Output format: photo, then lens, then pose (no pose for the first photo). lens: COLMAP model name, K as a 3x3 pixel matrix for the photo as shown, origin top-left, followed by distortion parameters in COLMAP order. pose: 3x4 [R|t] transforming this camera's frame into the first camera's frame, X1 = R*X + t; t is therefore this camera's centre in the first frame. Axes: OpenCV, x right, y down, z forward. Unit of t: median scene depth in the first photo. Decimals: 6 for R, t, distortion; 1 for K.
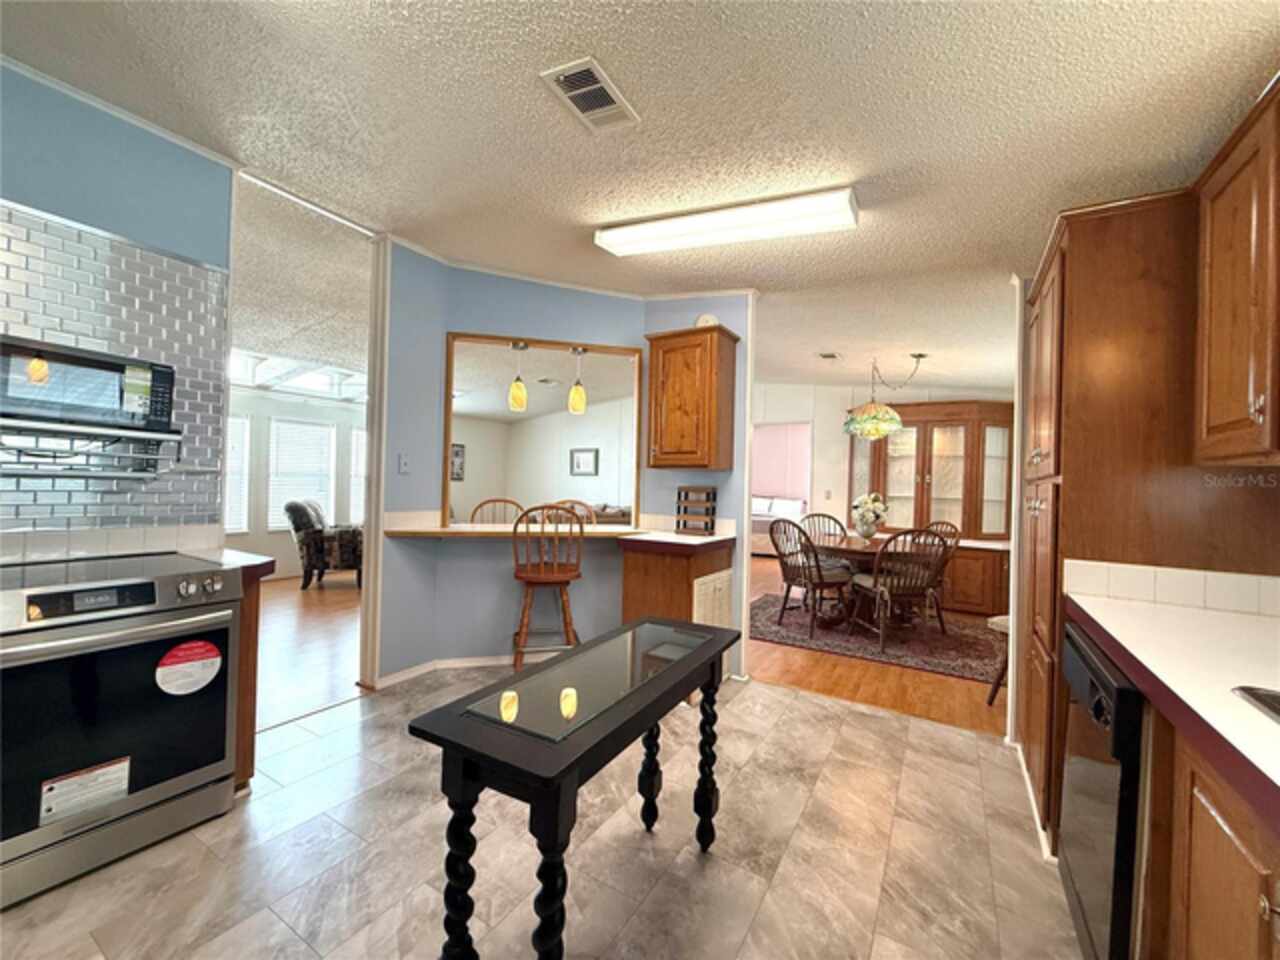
lens RADIAL K [[509.8, 0, 636.9], [0, 509.8, 479.4], [0, 0, 1]] dist [-0.001852, 0.000036]
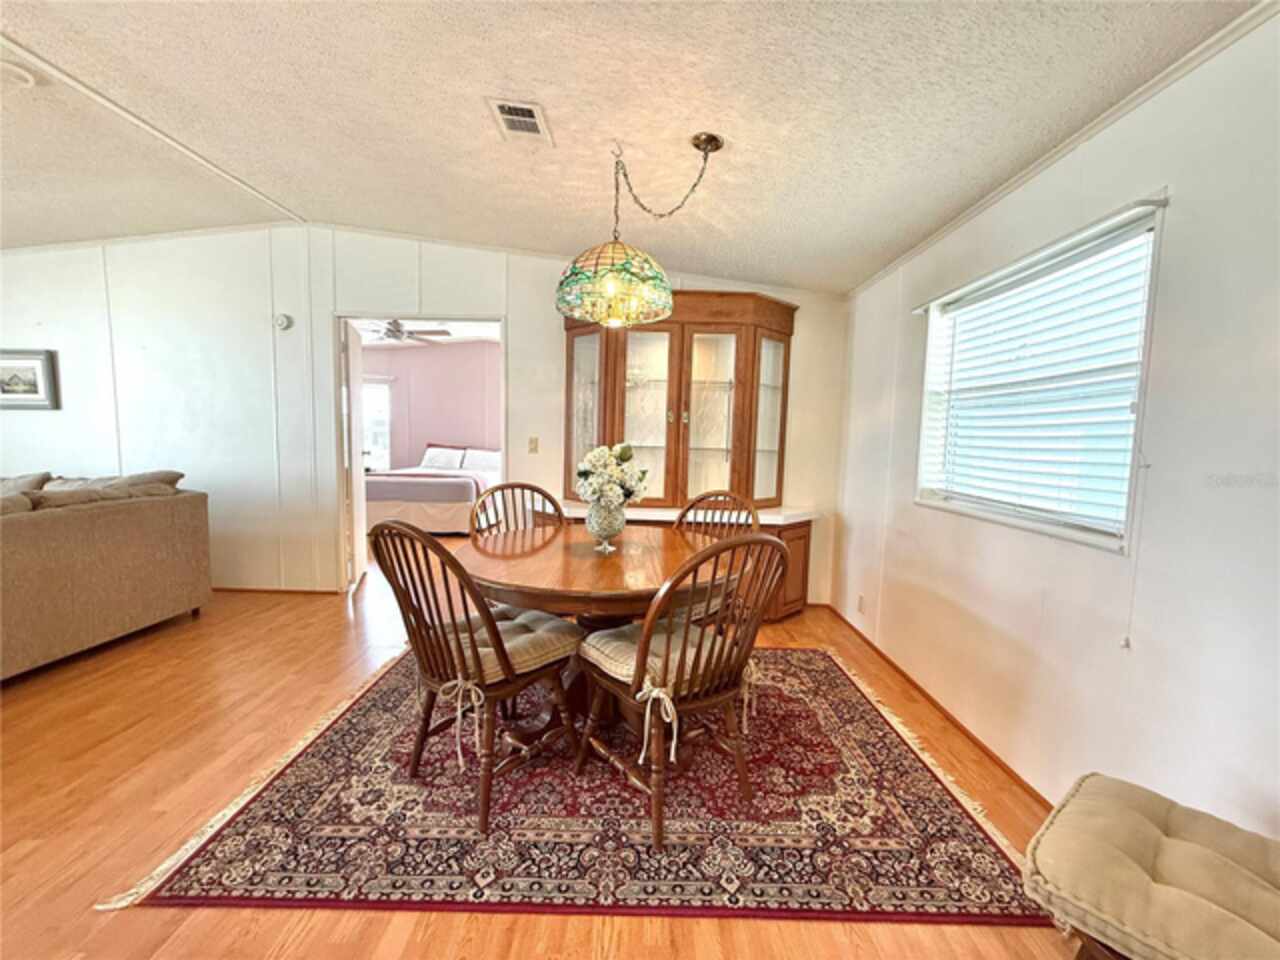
lens RADIAL K [[509.8, 0, 641.9], [0, 509.8, 485.7], [0, 0, 1]] dist [-0.001852, 0.000036]
pose [[0.851755, -0.057198, 0.520810, 0.193358], [-0.003429, 0.993393, 0.114708, 0.009872], [-0.523930, -0.099490, 0.845931, 0.481684]]
